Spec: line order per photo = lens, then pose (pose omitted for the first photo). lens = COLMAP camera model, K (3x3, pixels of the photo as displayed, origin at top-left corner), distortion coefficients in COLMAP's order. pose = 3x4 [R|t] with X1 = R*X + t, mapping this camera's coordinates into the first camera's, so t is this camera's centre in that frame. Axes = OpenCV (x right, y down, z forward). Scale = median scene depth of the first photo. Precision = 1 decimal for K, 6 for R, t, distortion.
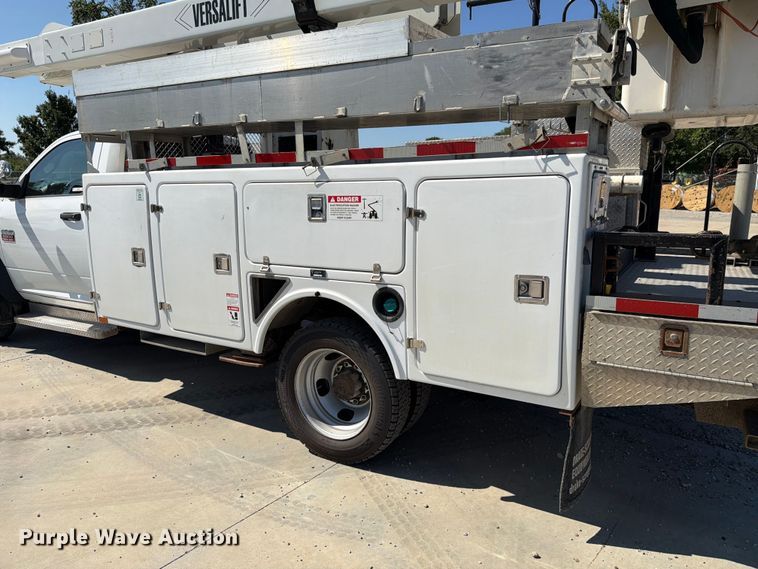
lens RADIAL K [[526.6, 0, 381.4], [0, 526.6, 289.5], [0, 0, 1]] dist [0.077559, -0.117025]
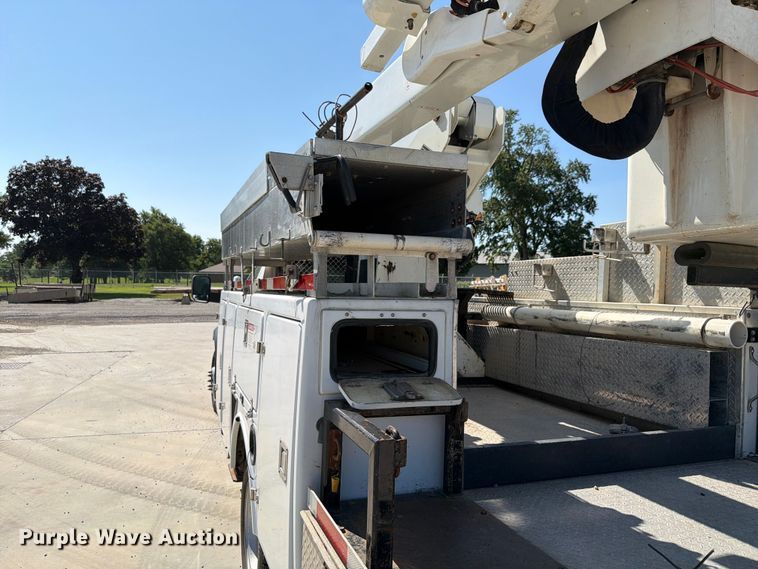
lens RADIAL K [[535.0, 0, 379.0], [0, 535.0, 284.5], [0, 0, 1]] dist [0.084777, -0.112643]
pose [[0.774342, 0.022105, -0.632381, 0.644494], [-0.149612, 0.977449, -0.149031, -0.111795], [0.614826, 0.210013, 0.760187, 0.290078]]
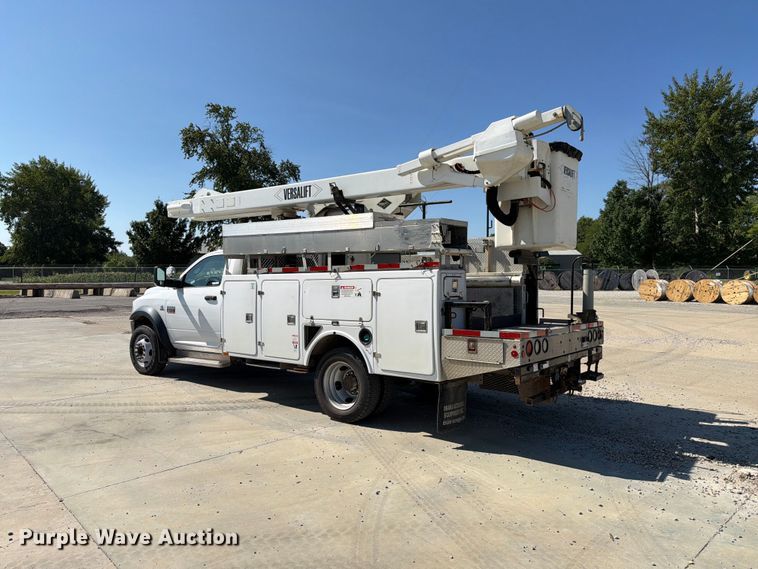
lens RADIAL K [[535.0, 0, 379.0], [0, 535.0, 284.5], [0, 0, 1]] dist [0.084777, -0.112643]
pose [[0.991043, 0.002458, -0.133517, 0.291834], [-0.026754, 0.983214, -0.180485, 0.173039], [0.130832, 0.182440, 0.974473, -0.931779]]
